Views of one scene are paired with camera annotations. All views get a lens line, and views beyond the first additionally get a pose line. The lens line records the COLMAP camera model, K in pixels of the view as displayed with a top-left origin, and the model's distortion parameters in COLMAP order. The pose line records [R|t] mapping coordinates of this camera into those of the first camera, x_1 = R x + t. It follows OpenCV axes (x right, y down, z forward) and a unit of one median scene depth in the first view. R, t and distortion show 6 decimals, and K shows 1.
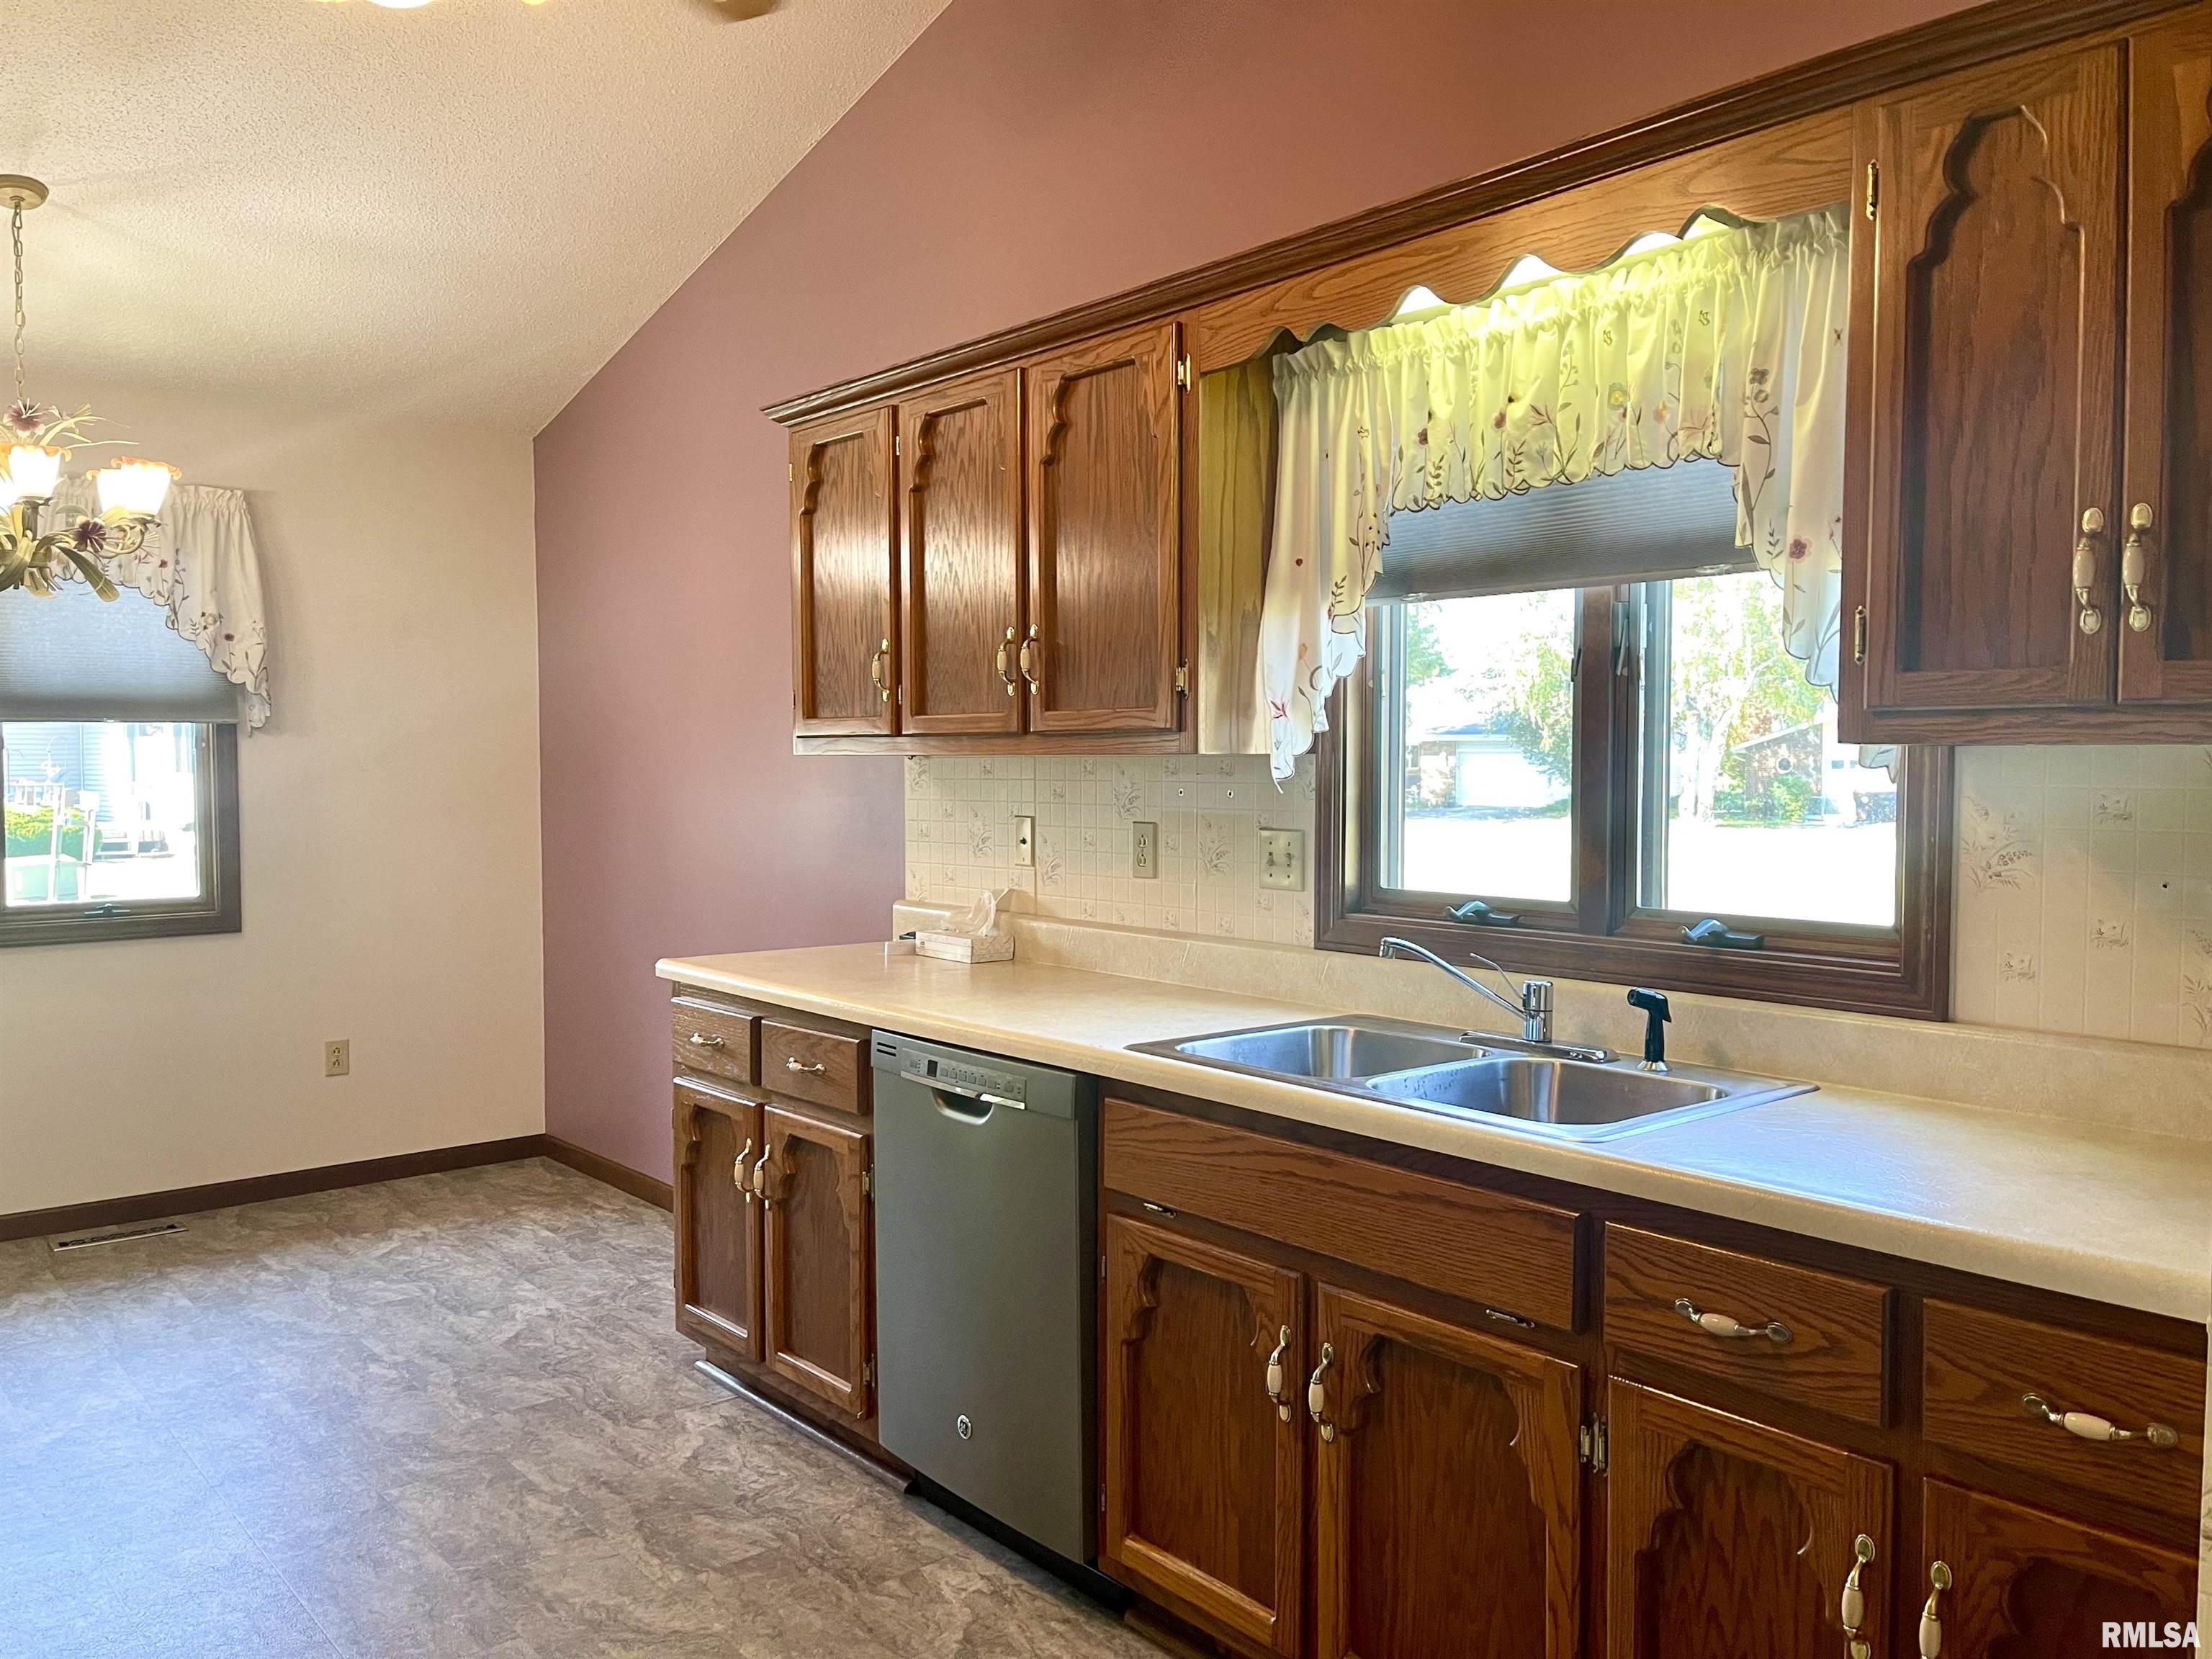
lens RADIAL K [[1640.8, 0, 1115.3], [0, 1640.8, 842.5], [0, 0, 1]] dist [0.055454, -0.101217]
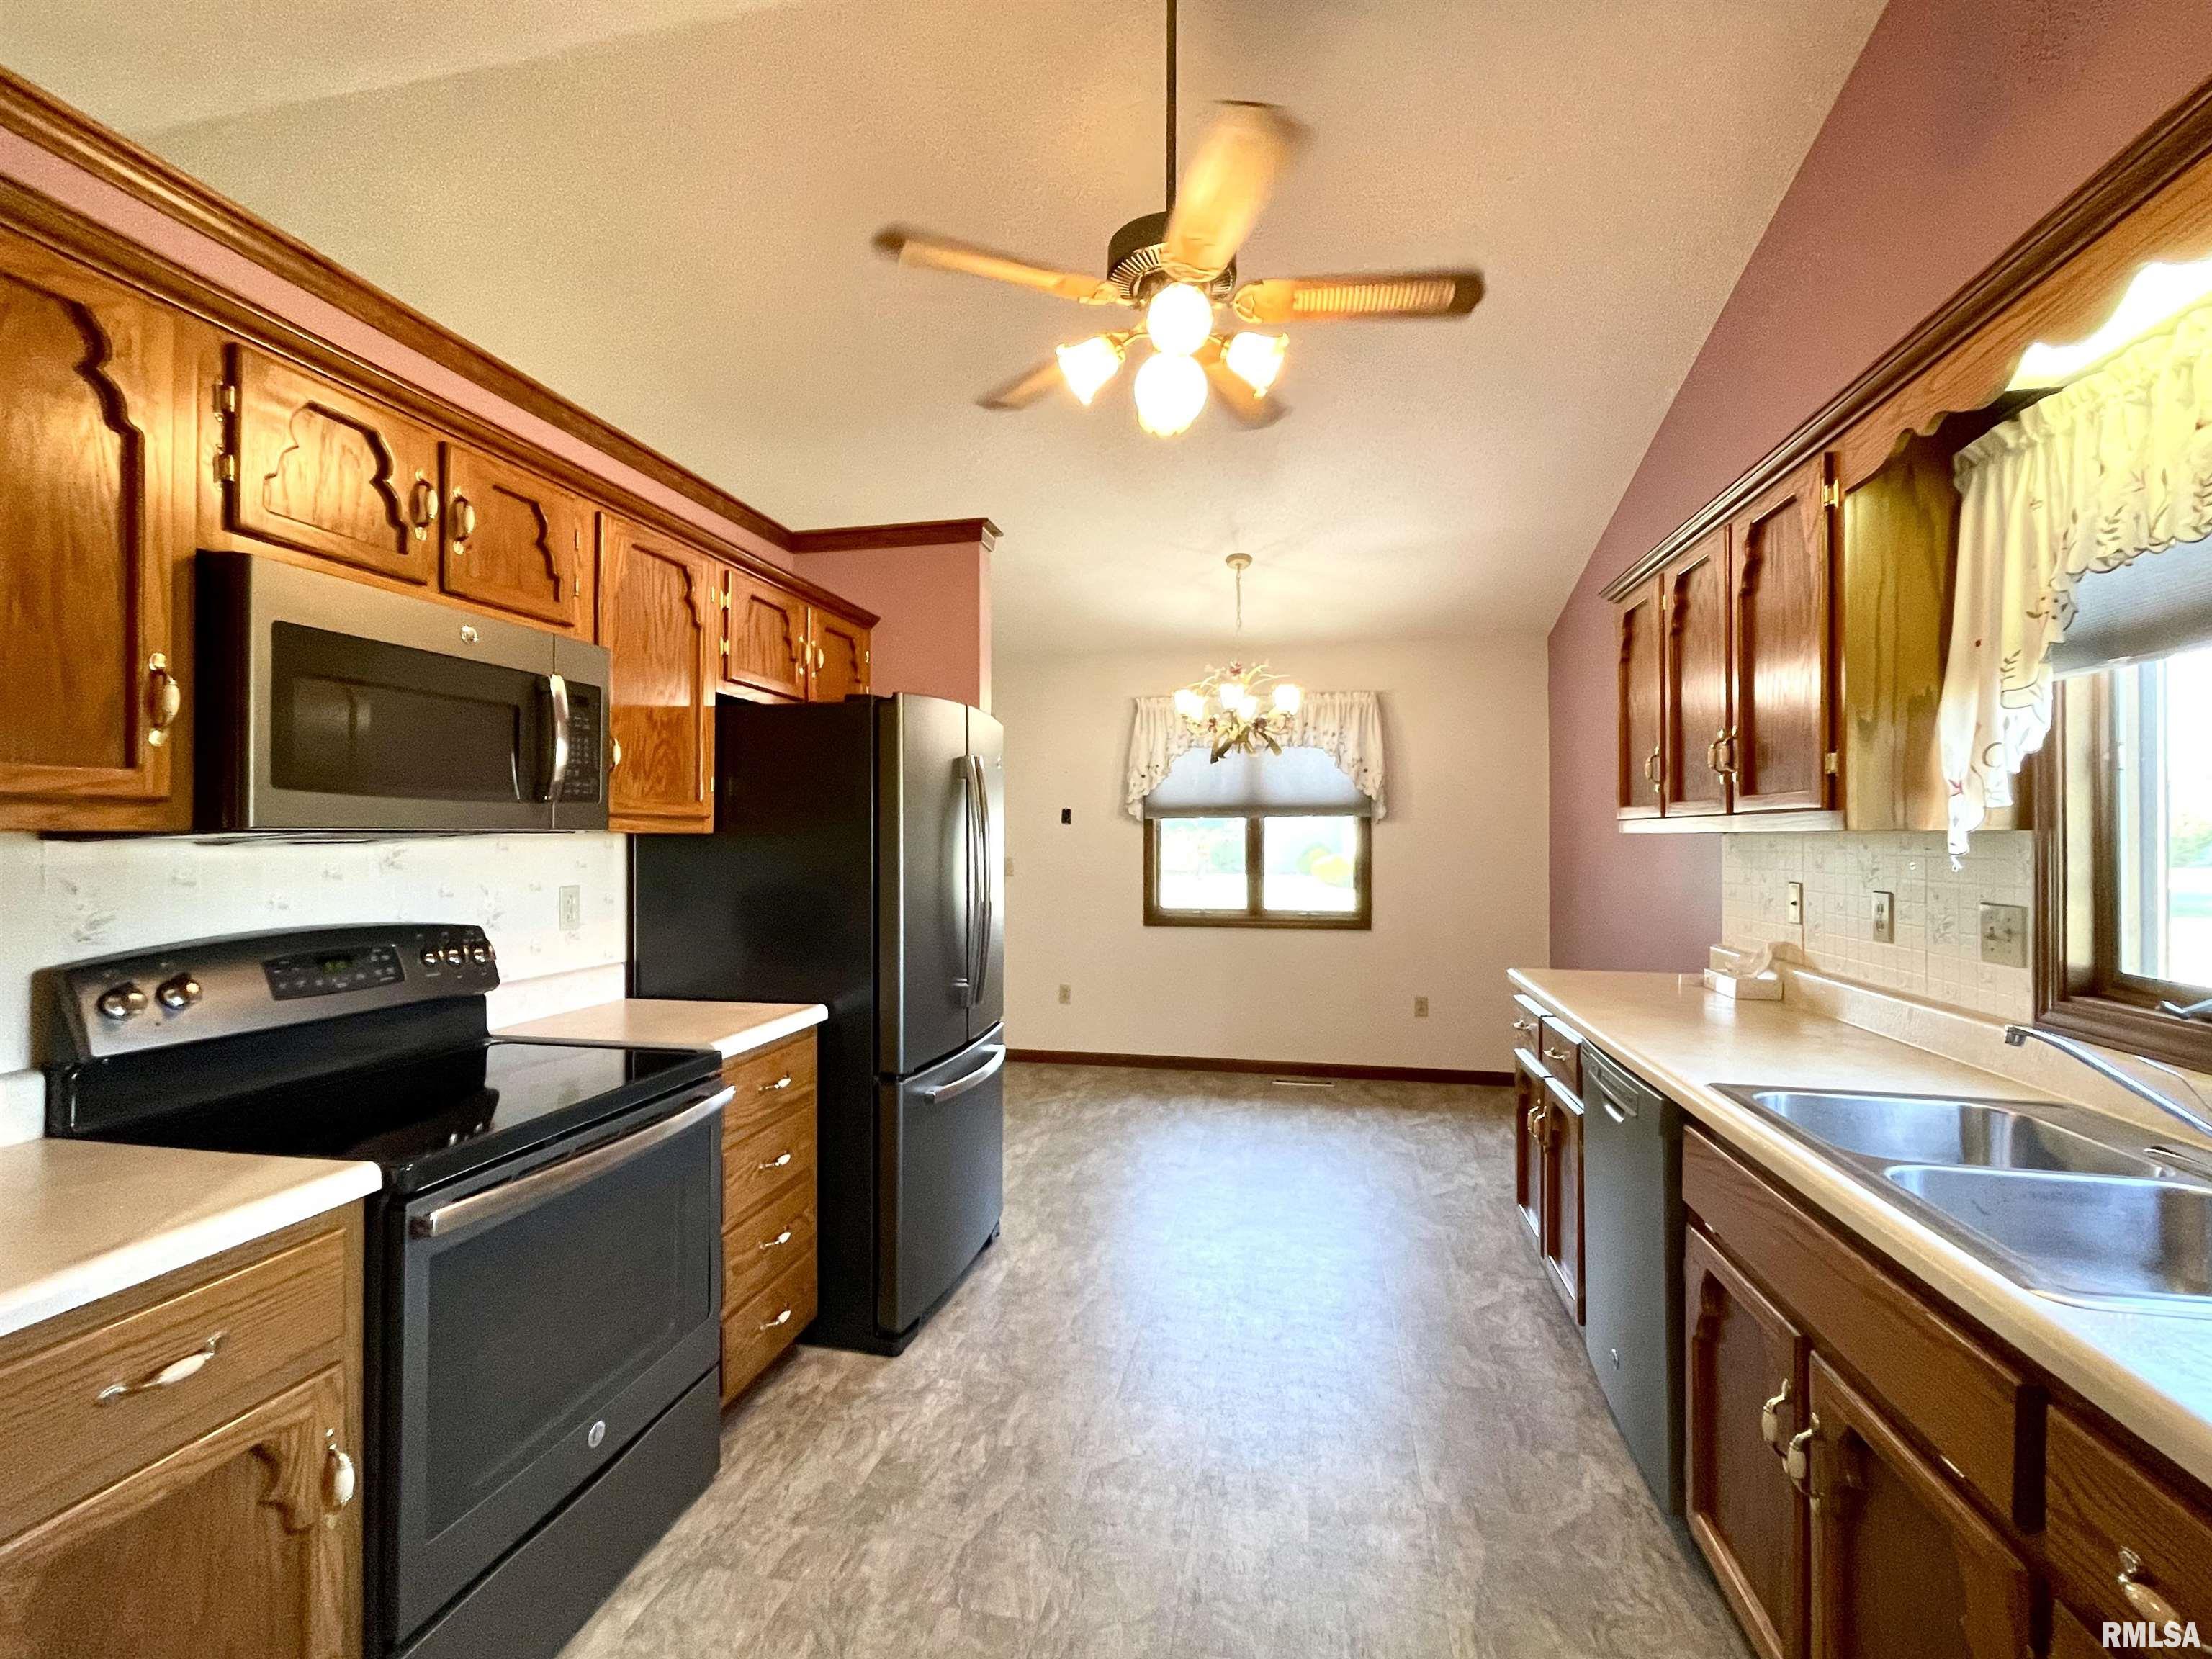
lens RADIAL K [[953.4, 0, 1106.0], [0, 953.4, 829.5], [0, 0, 1]] dist [-0.001859, -0.000686]
pose [[0.607998, -0.005278, -0.793921, 0.247360], [-0.040500, 0.998470, -0.037654, -0.010398], [0.792905, 0.055047, 0.606854, 0.212893]]
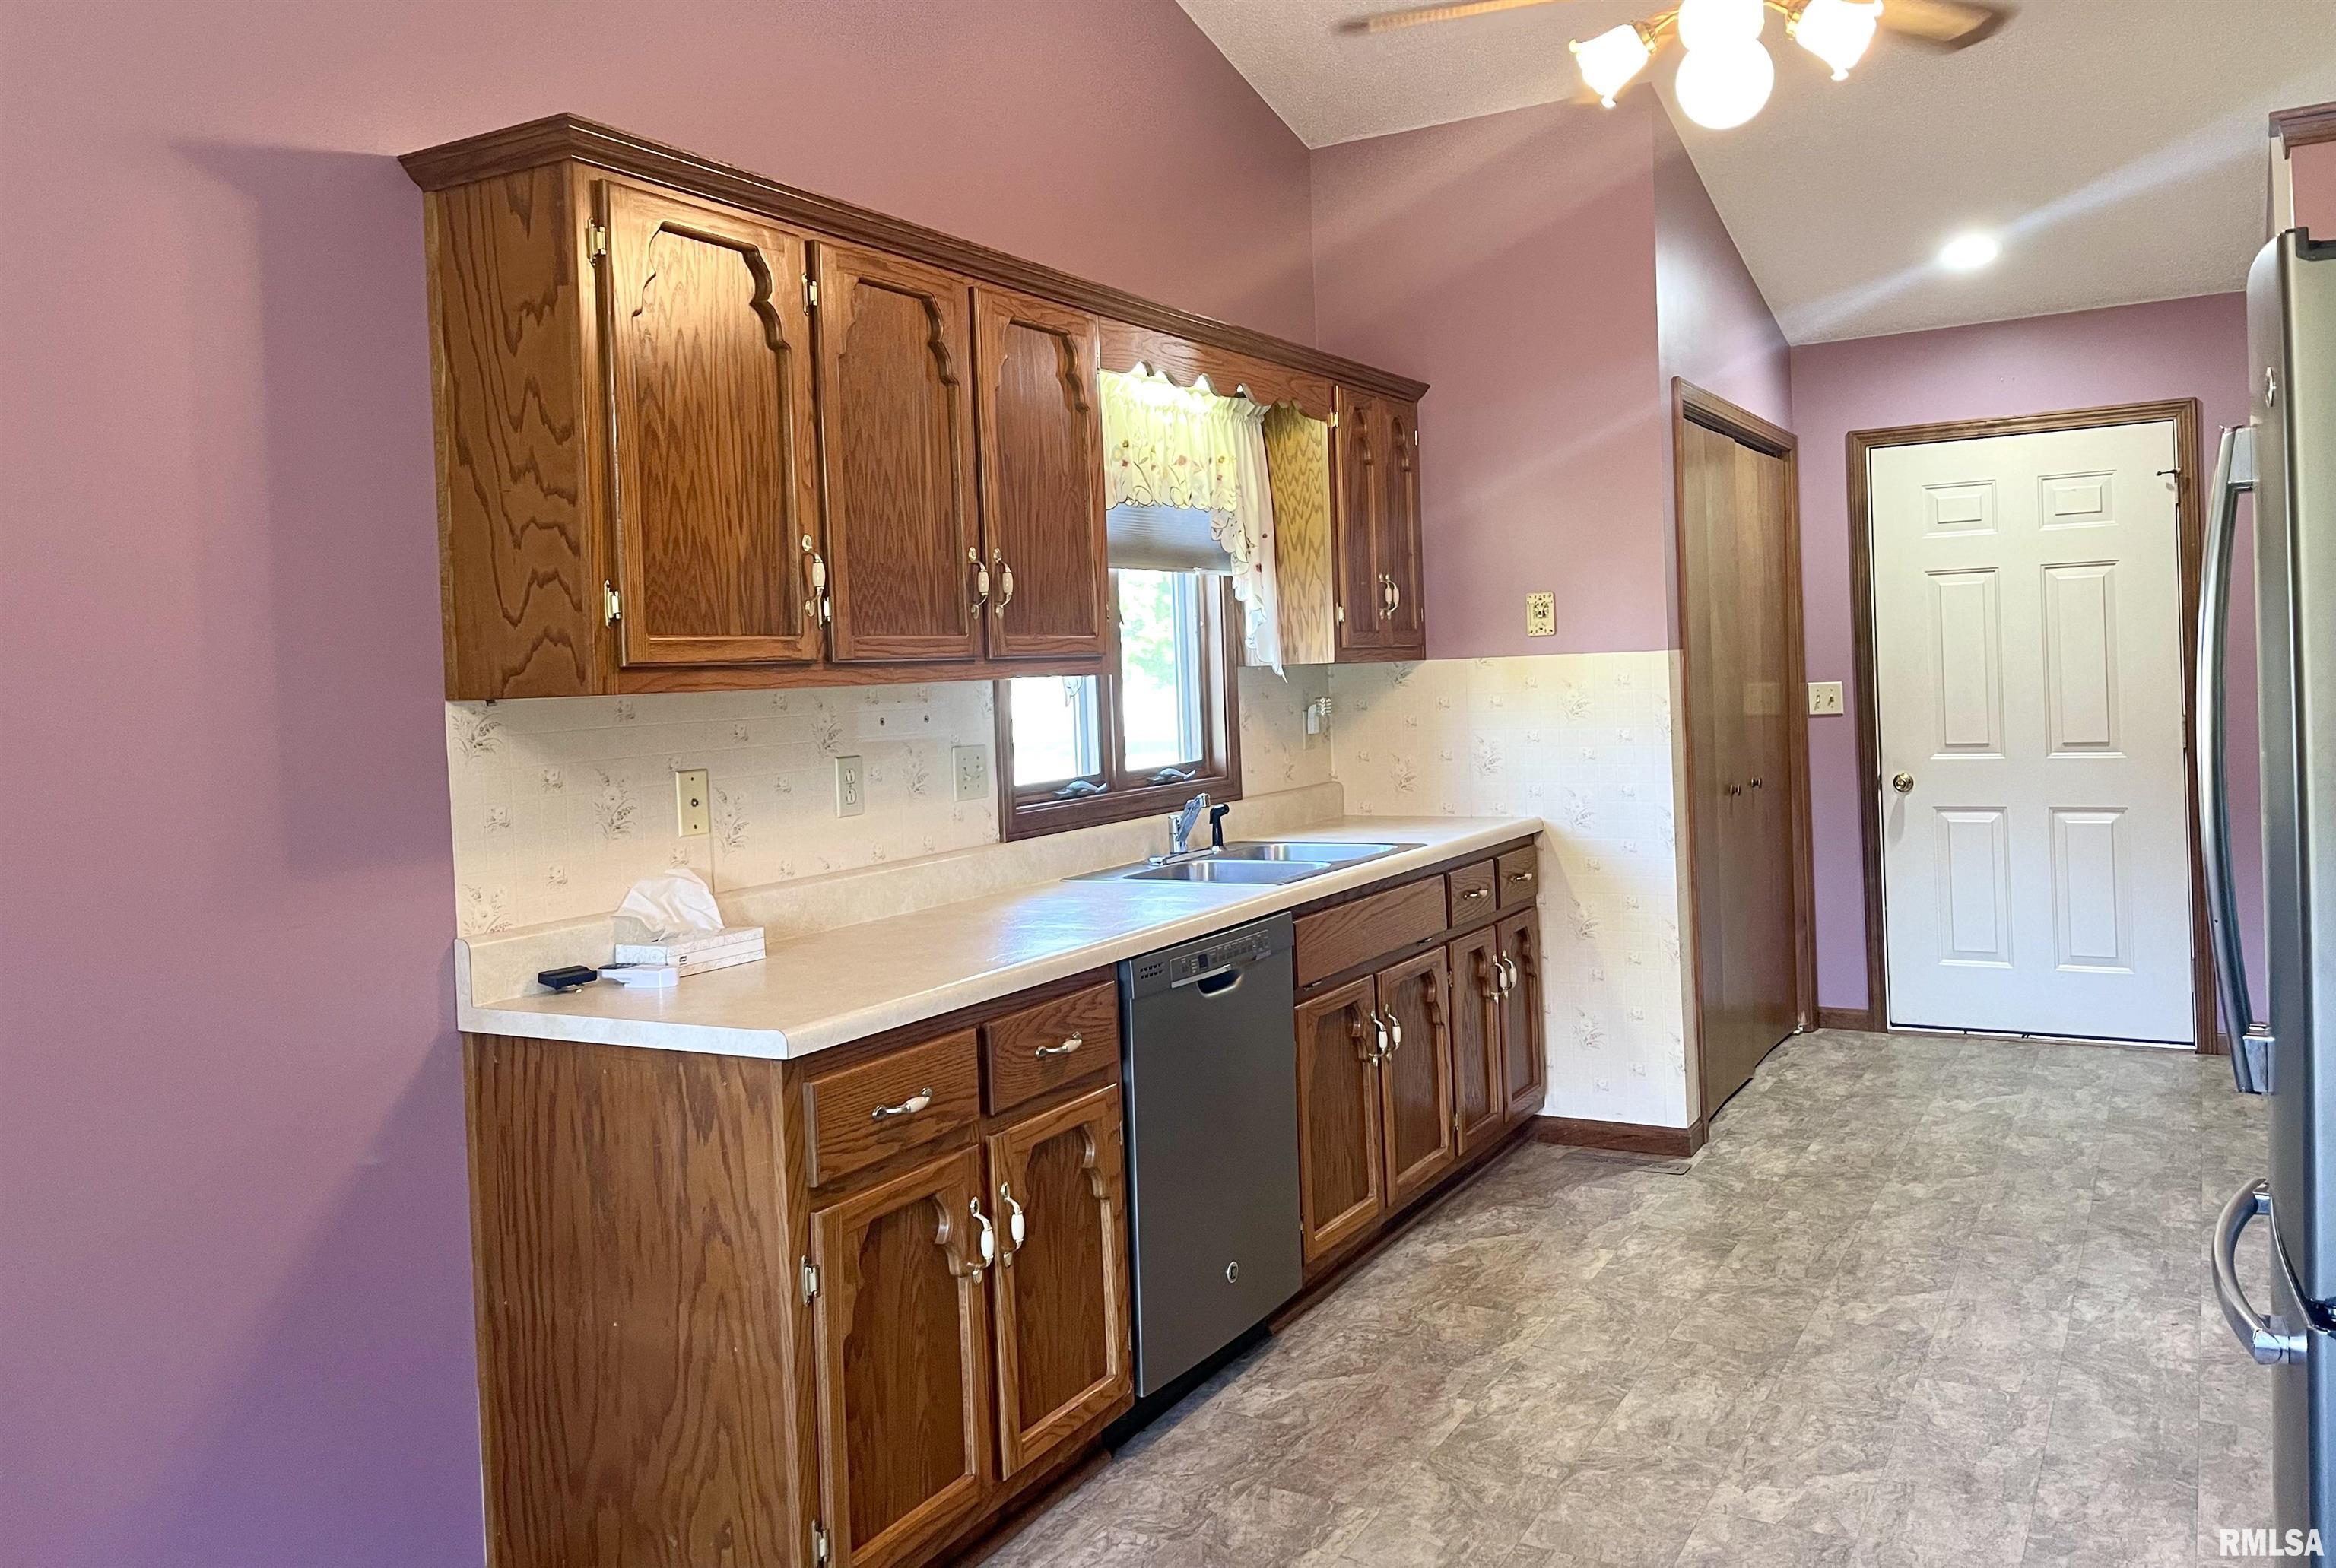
lens RADIAL K [[1850.0, 0, 1169.0], [0, 1850.0, 698.7], [0, 0, 1]] dist [0.070323, 0.003978]
pose [[-0.339483, -0.000065, 0.940612, -1.227148], [0.087508, 0.995661, 0.031652, -0.074207], [-0.936533, 0.093057, -0.338004, 1.387011]]
